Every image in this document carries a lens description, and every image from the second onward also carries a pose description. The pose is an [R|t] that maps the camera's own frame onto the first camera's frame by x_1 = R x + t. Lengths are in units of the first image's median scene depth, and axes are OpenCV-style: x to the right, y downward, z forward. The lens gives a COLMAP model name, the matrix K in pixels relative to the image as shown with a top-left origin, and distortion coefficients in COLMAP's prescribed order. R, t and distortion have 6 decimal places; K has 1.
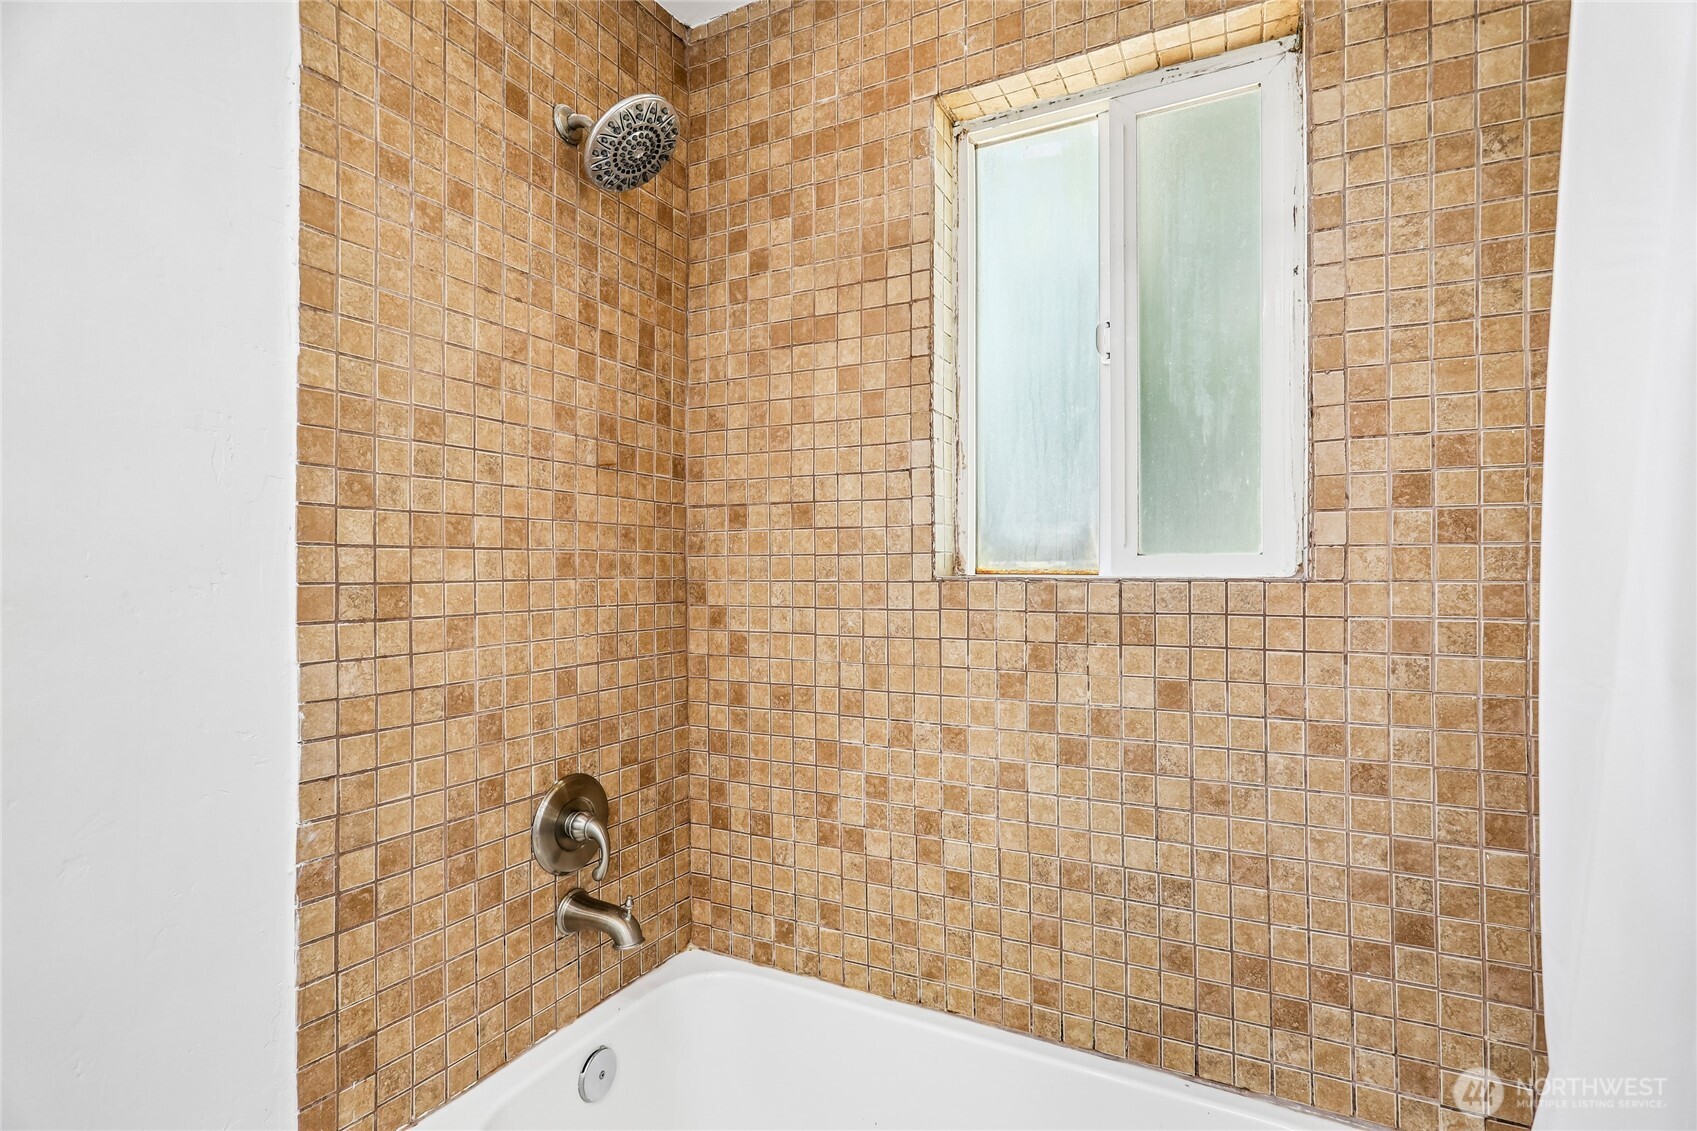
lens RADIAL K [[793.8, 0, 852.5], [0, 793.8, 569.2], [0, 0, 1]] dist [-0.002995, 0.001015]
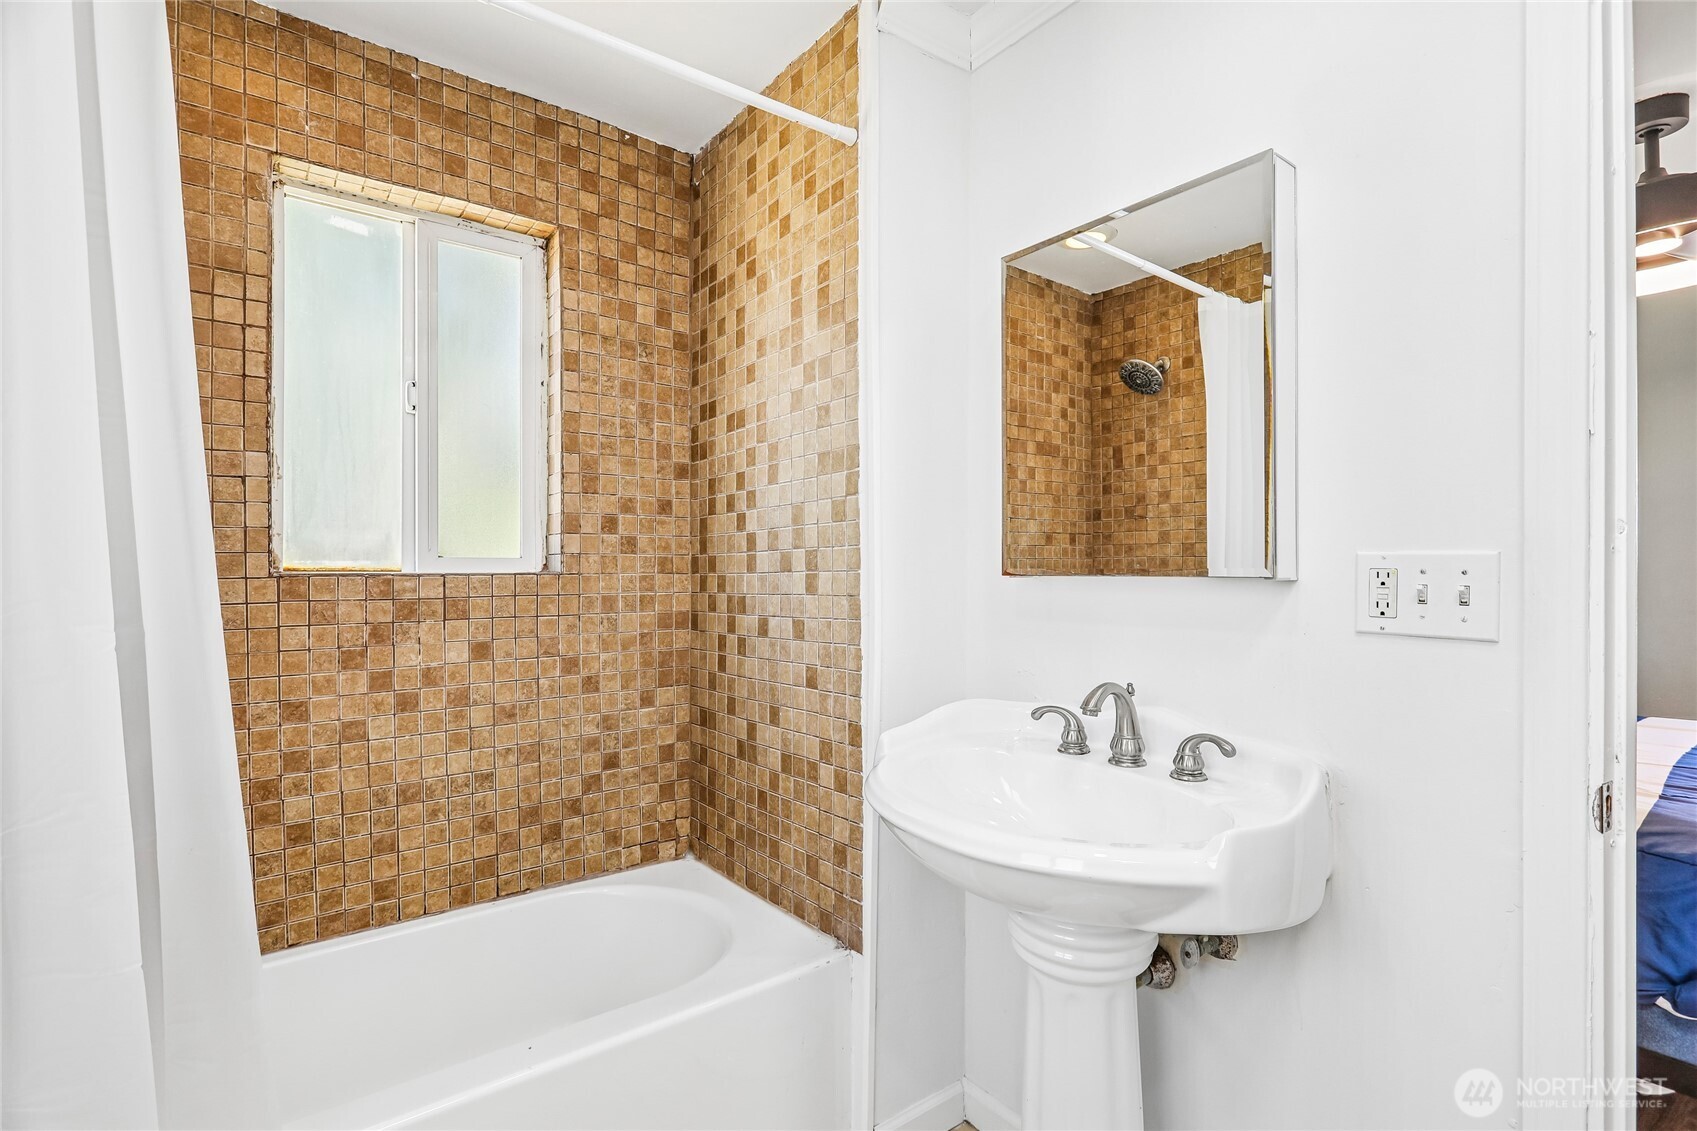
lens RADIAL K [[793.8, 0, 852.5], [0, 793.8, 569.2], [0, 0, 1]] dist [-0.002995, 0.001015]
pose [[0.431890, -0.000696, 0.901926, -0.635667], [-0.000303, 1.000000, 0.000917, 0.002463], [-0.901926, -0.000670, 0.431889, -0.277030]]
